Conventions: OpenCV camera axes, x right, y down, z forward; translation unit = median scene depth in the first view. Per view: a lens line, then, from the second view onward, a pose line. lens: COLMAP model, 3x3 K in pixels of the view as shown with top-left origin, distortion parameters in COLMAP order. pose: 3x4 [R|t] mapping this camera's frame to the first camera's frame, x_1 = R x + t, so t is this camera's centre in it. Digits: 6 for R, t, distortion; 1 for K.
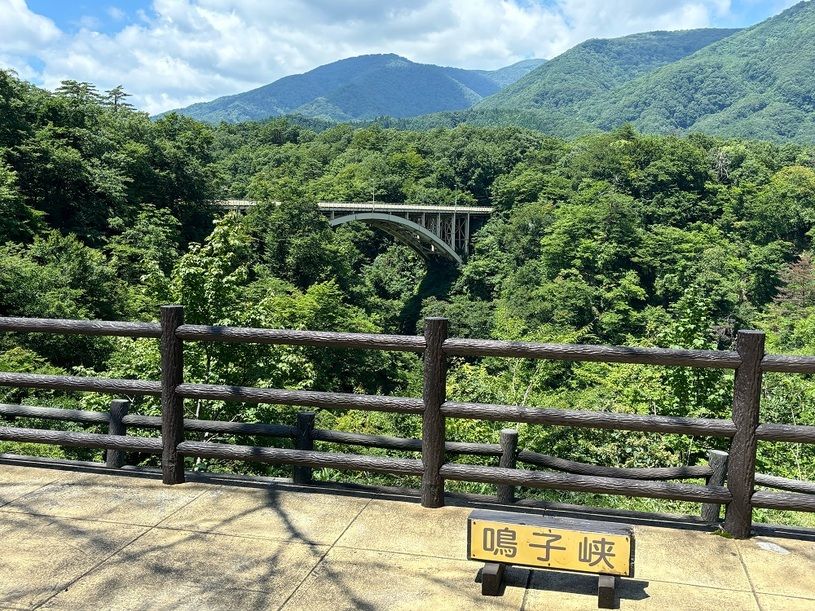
lens RADIAL K [[850.1, 0, 407.8], [0, 850.1, 306.9], [0, 0, 1]] dist [0.007186, 0.000000]
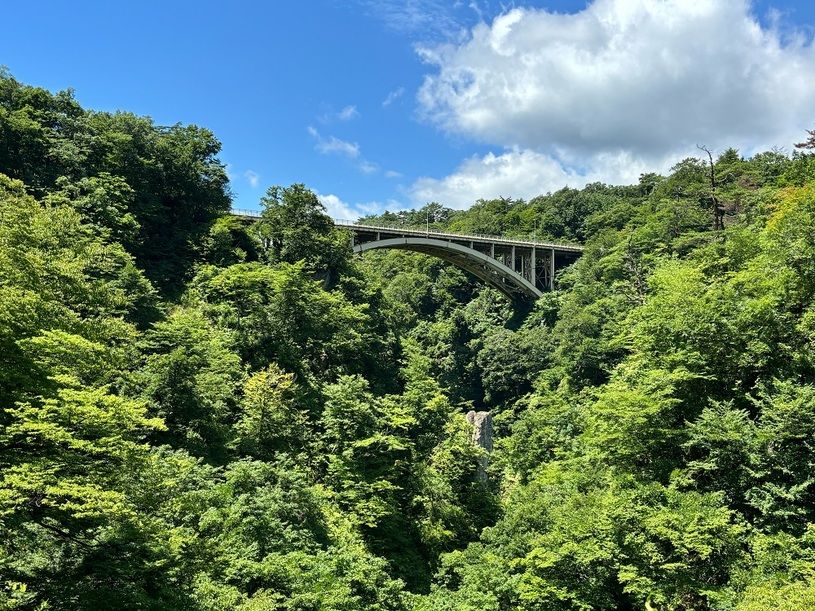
lens RADIAL K [[850.1, 0, 408.0], [0, 850.1, 305.8], [0, 0, 1]] dist [0.007186, 0.000000]
pose [[0.944454, -0.031828, -0.327099, 0.233106], [-0.026885, 0.984481, -0.173420, 0.126685], [0.327542, 0.172581, 0.928941, 0.061490]]
